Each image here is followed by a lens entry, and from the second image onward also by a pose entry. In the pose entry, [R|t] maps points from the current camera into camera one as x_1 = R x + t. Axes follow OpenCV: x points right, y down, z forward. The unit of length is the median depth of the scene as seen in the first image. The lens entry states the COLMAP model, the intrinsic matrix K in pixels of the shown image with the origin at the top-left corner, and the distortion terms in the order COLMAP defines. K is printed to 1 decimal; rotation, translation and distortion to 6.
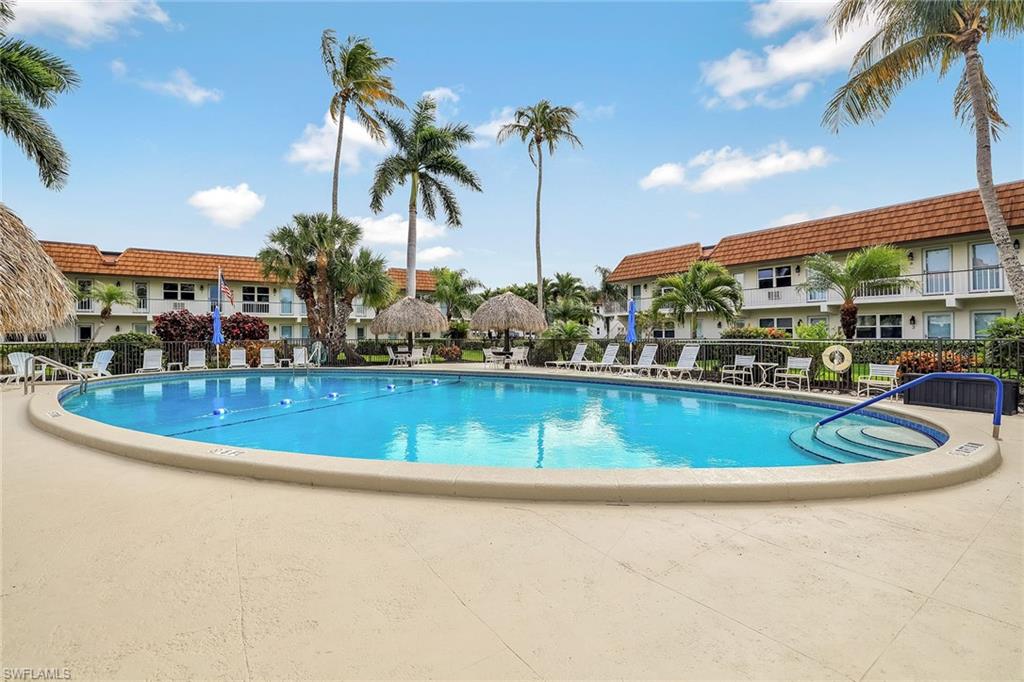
lens RADIAL K [[437.5, 0, 510.2], [0, 437.5, 339.5], [0, 0, 1]] dist [-0.034128, 0.010243]
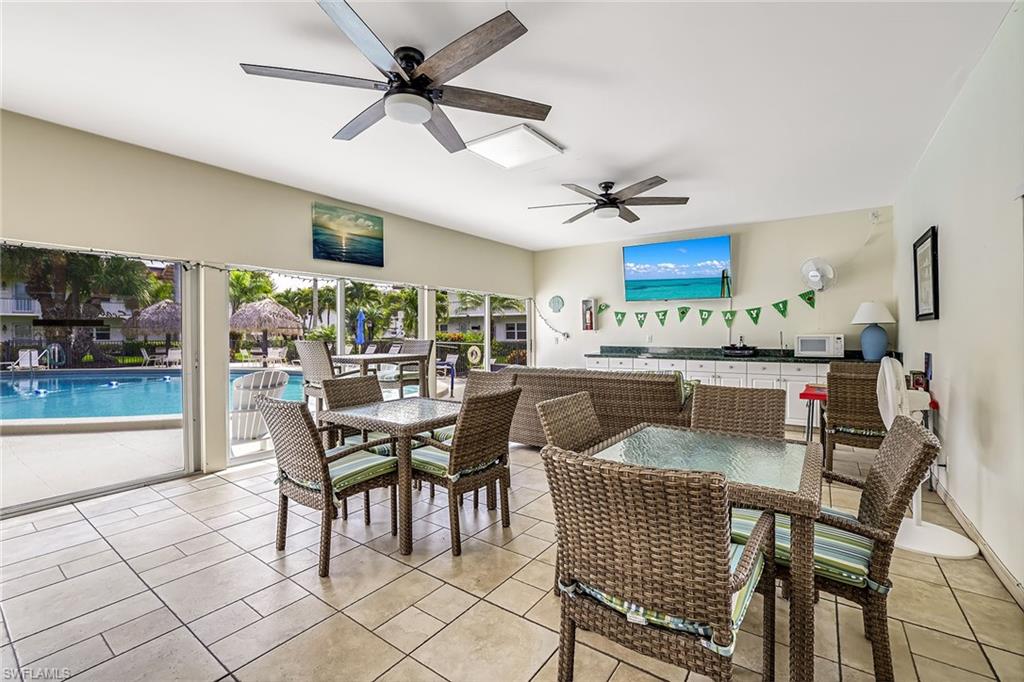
lens RADIAL K [[437.5, 0, 514.0], [0, 437.5, 336.7], [0, 0, 1]] dist [-0.034128, 0.010243]
pose [[0.936641, 0.001291, 0.350288, 0.189830], [-0.000362, 0.999996, -0.002719, -0.008040], [-0.350291, 0.002420, 0.936638, -0.256186]]
